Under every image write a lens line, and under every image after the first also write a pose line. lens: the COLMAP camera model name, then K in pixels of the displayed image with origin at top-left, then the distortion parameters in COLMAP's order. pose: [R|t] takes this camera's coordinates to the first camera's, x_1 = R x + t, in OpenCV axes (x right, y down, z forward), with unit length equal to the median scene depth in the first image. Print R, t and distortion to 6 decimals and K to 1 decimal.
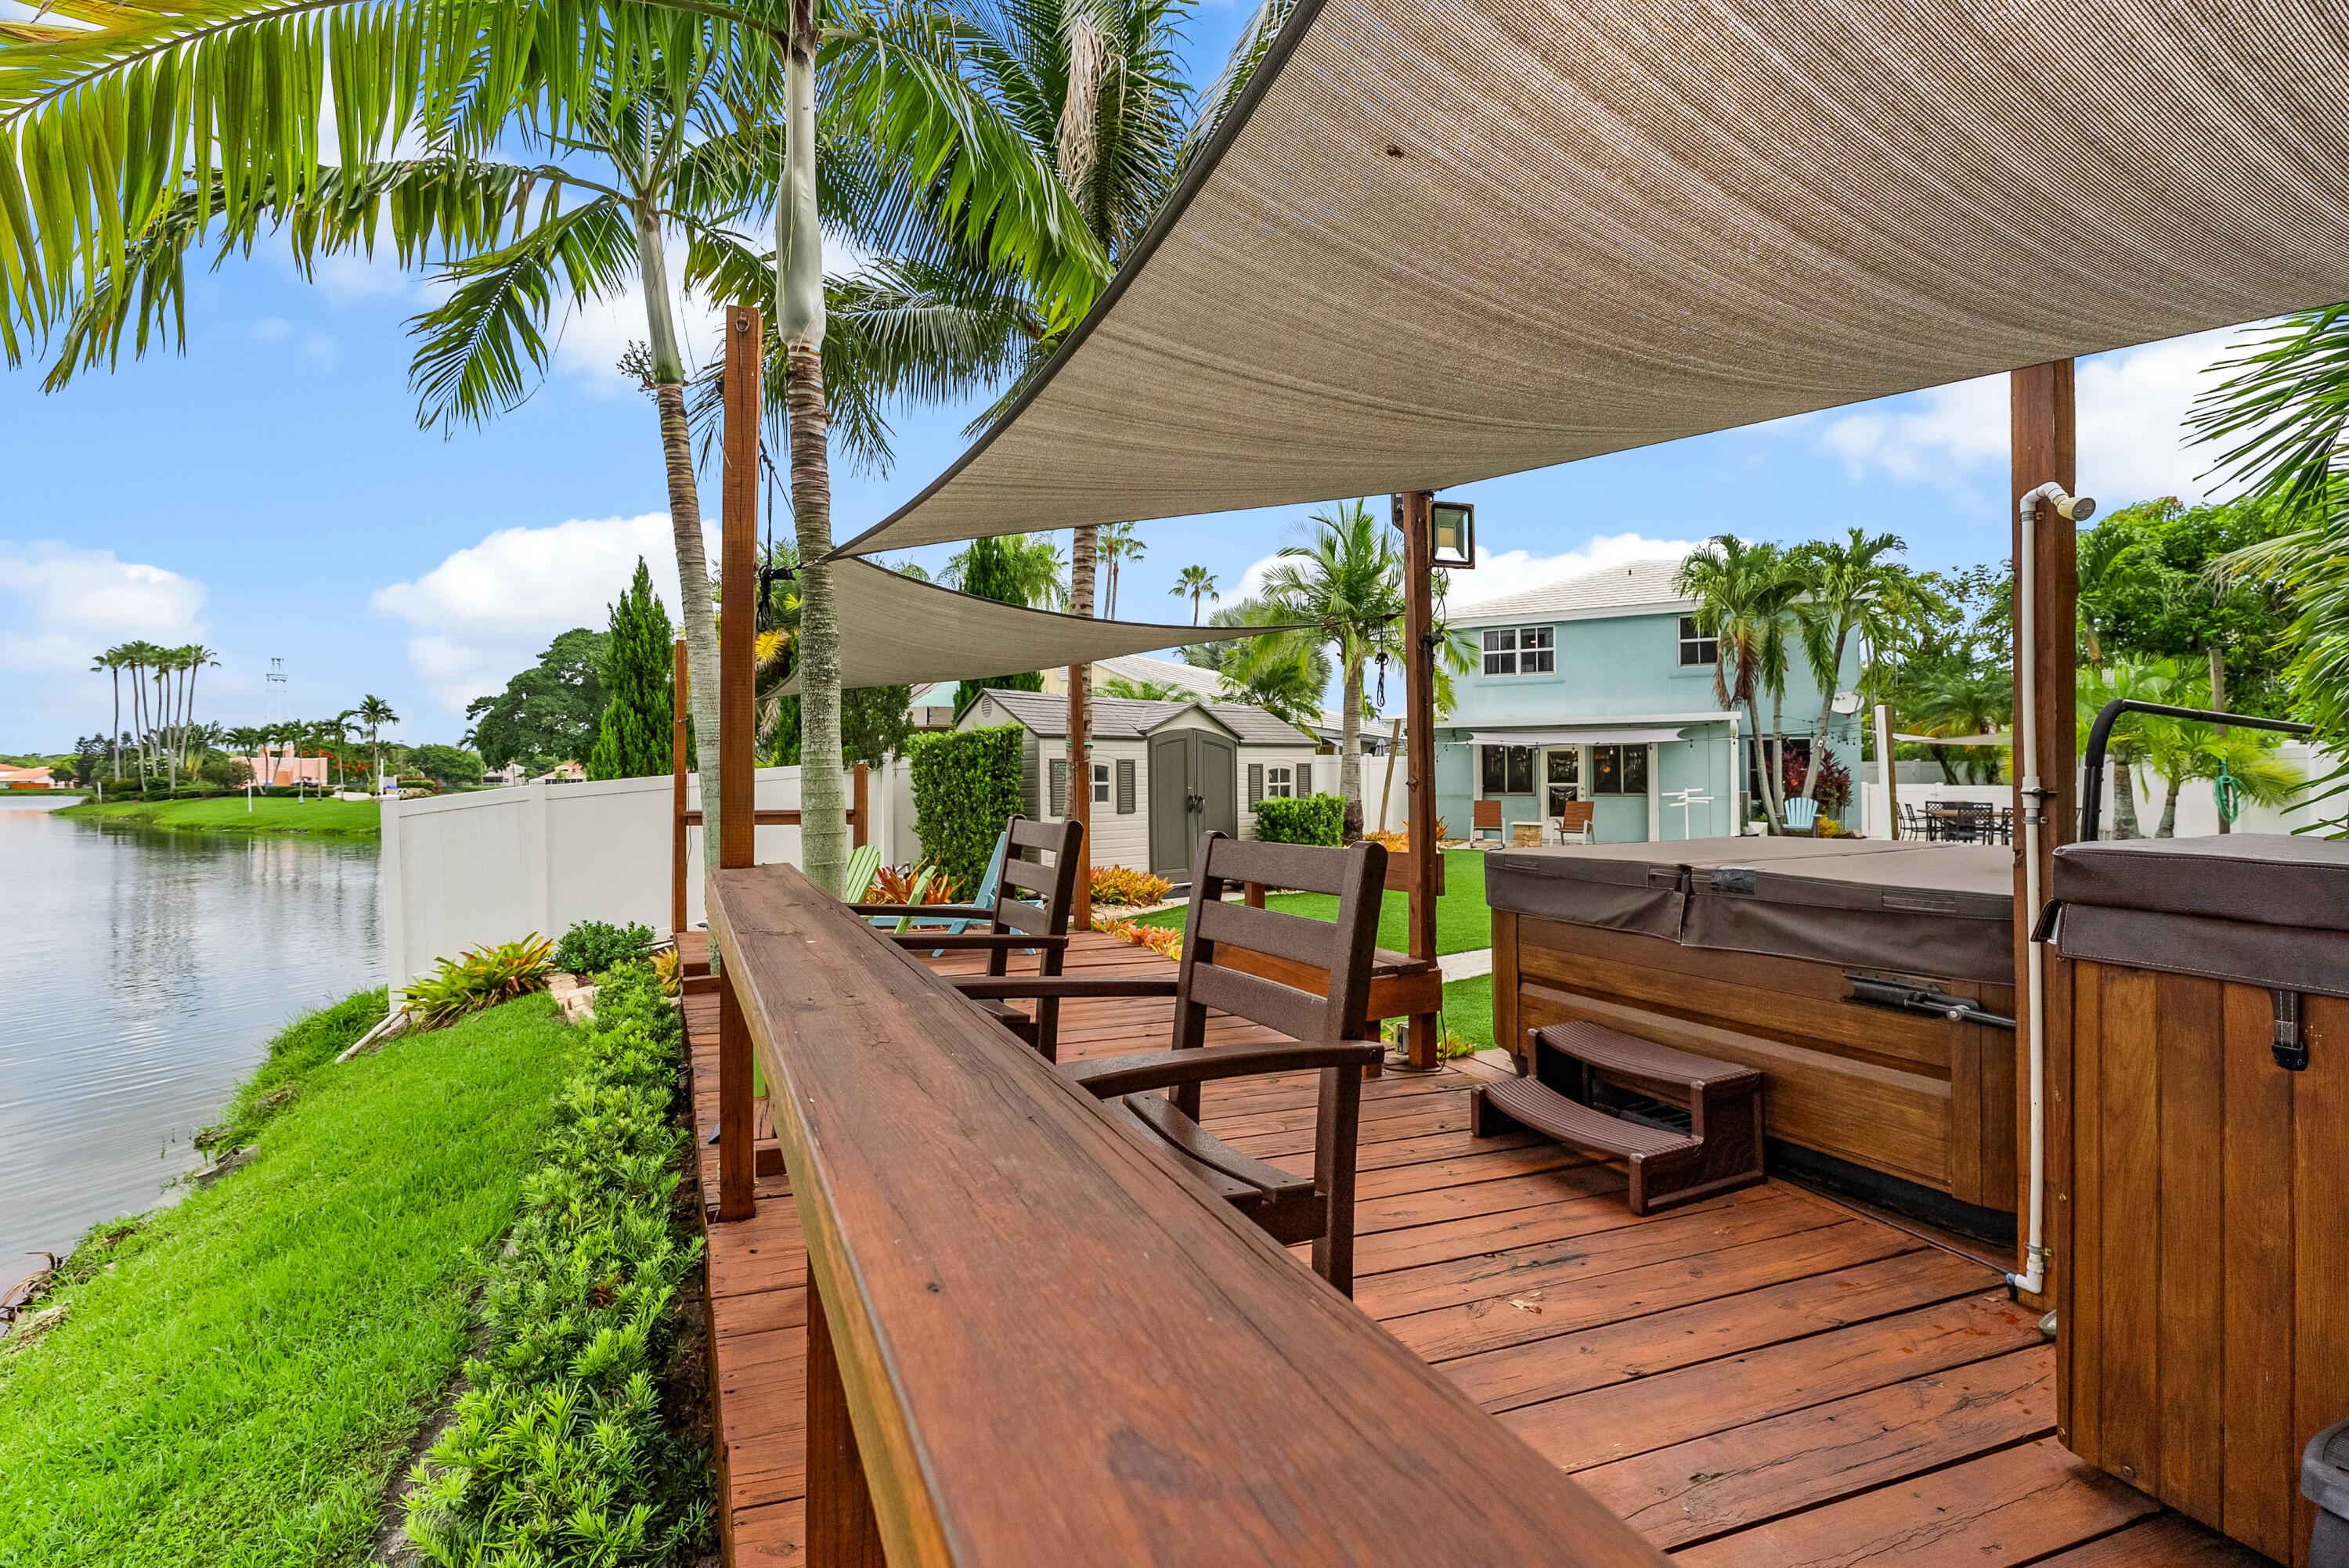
lens RADIAL K [[940.4, 0, 1168.1], [0, 940.4, 782.2], [0, 0, 1]] dist [0.001484, -0.000162]
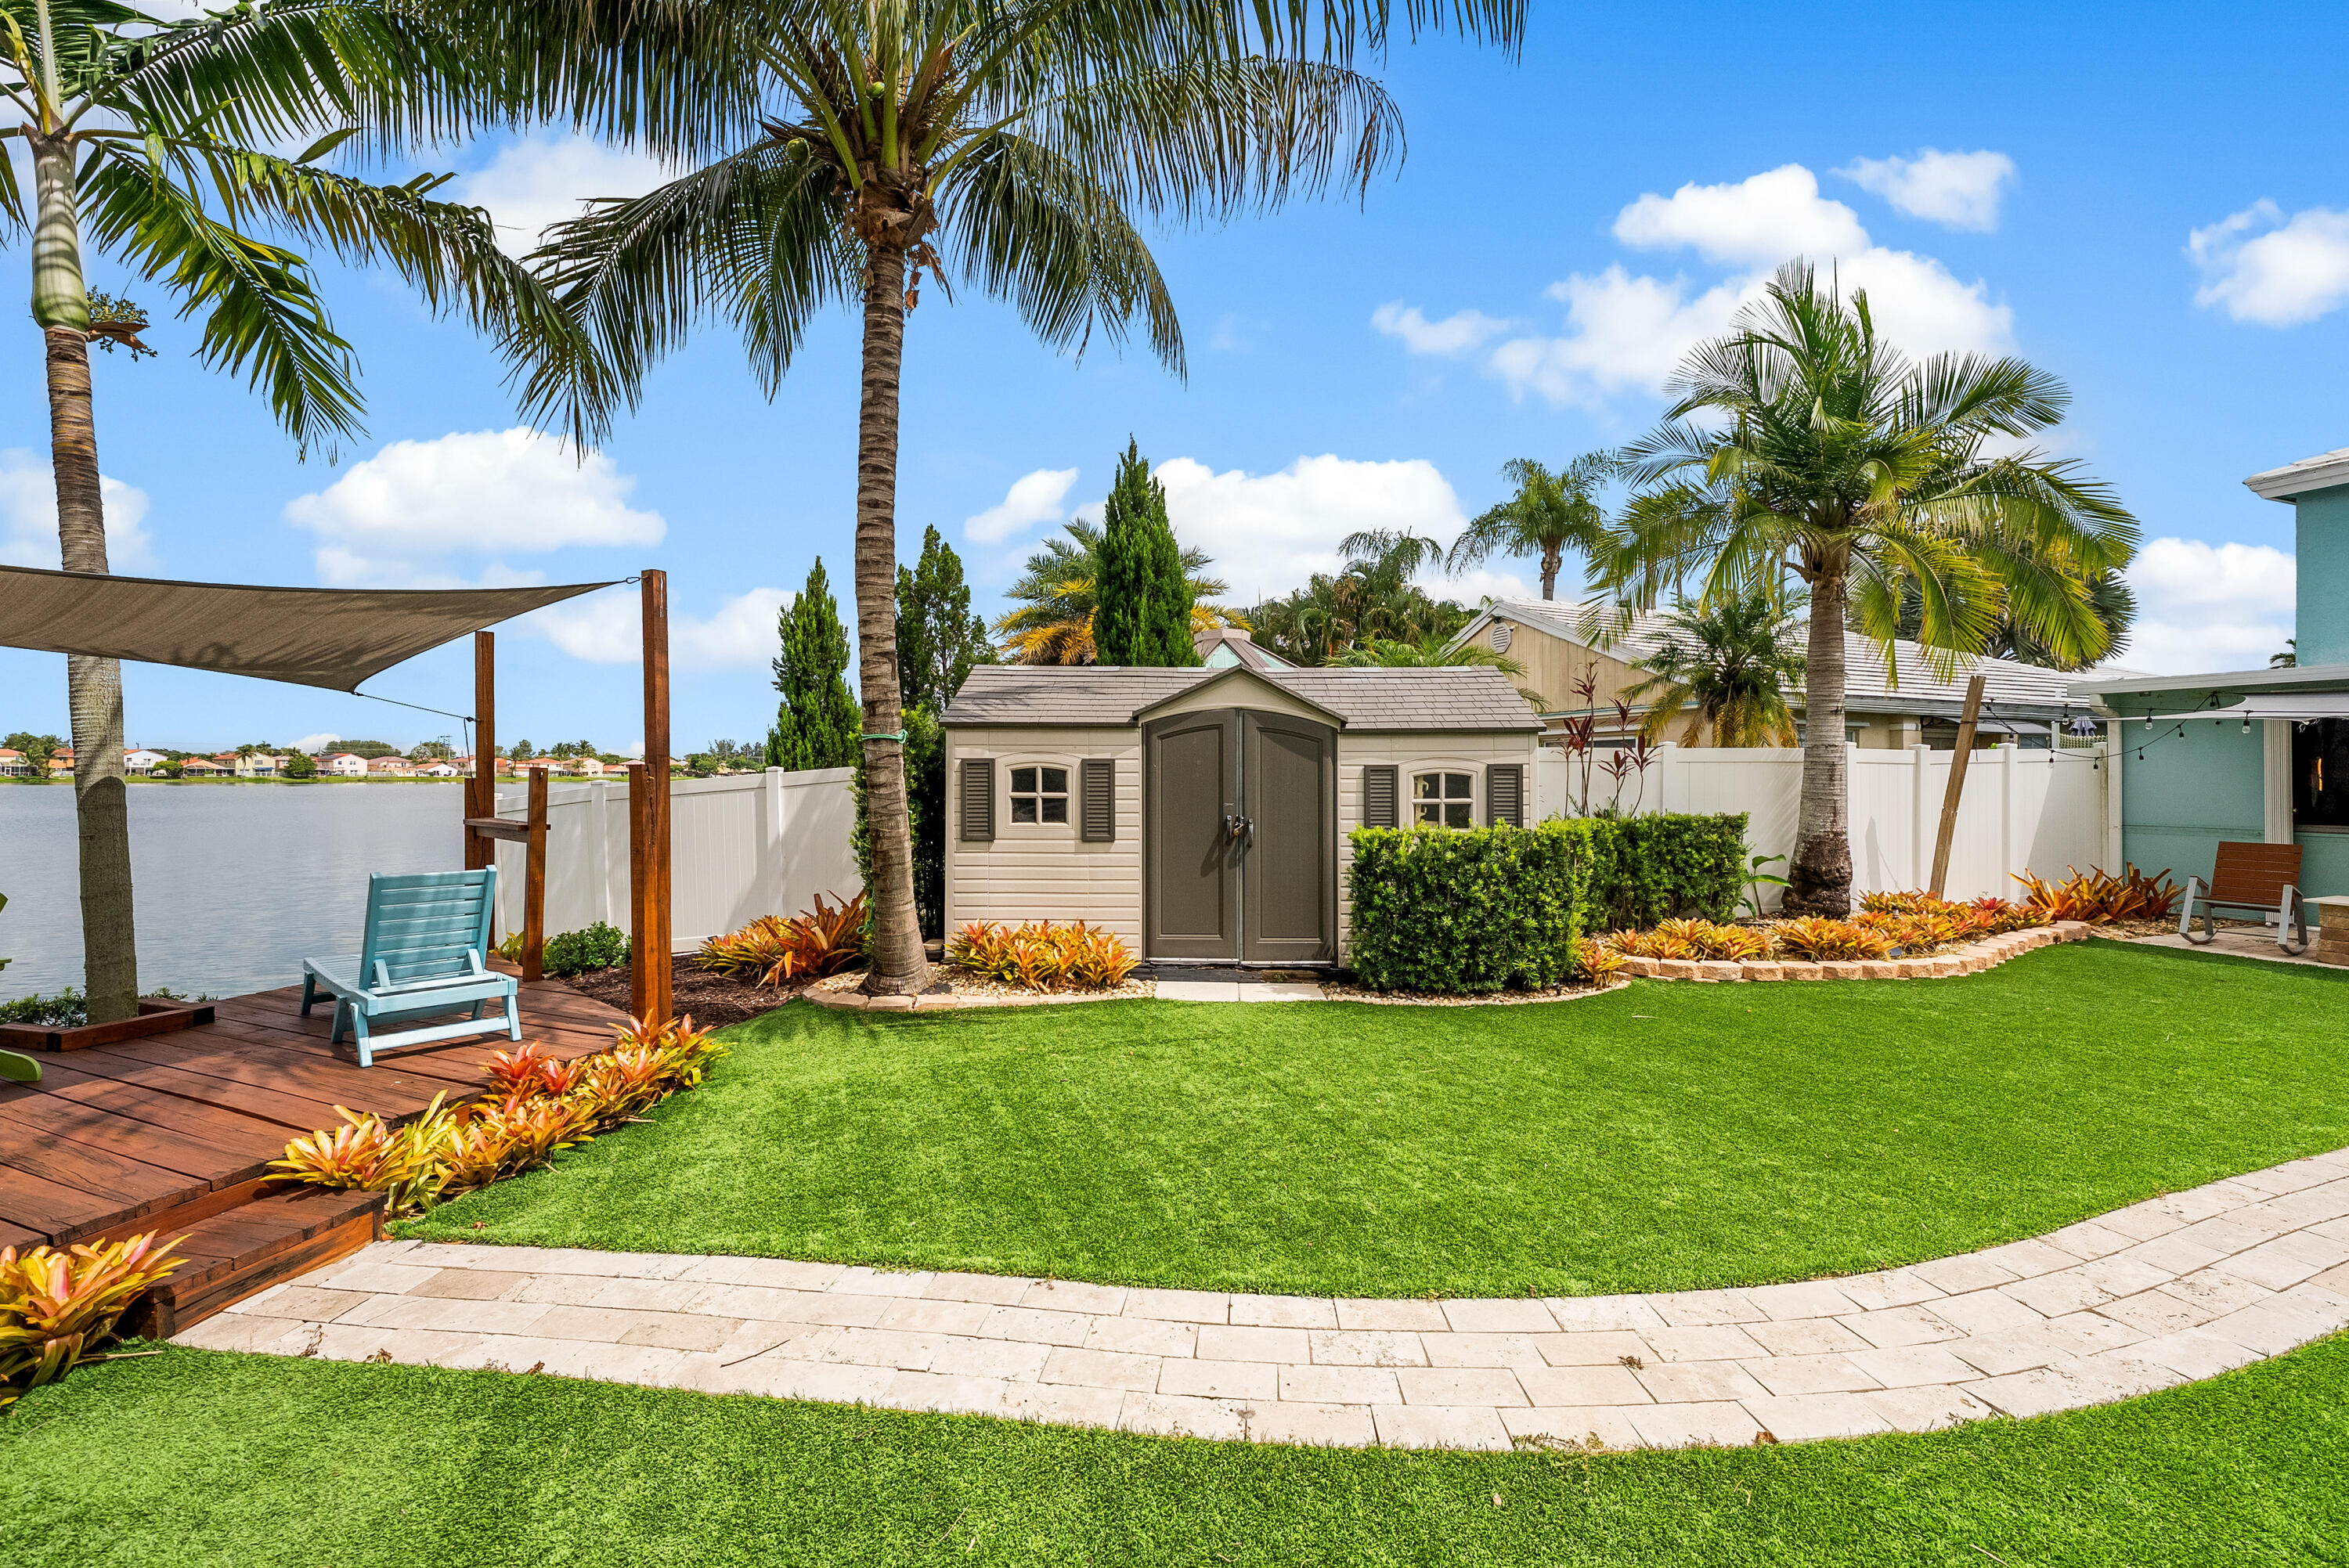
lens RADIAL K [[980.0, 0, 1146.8], [0, 980.0, 767.6], [0, 0, 1]] dist [-0.003656, -0.000513]
pose [[0.742067, 0.002193, -0.670322, 0.253493], [-0.009838, 0.999923, -0.007619, -0.007926], [0.670253, 0.012248, 0.742032, 0.297948]]
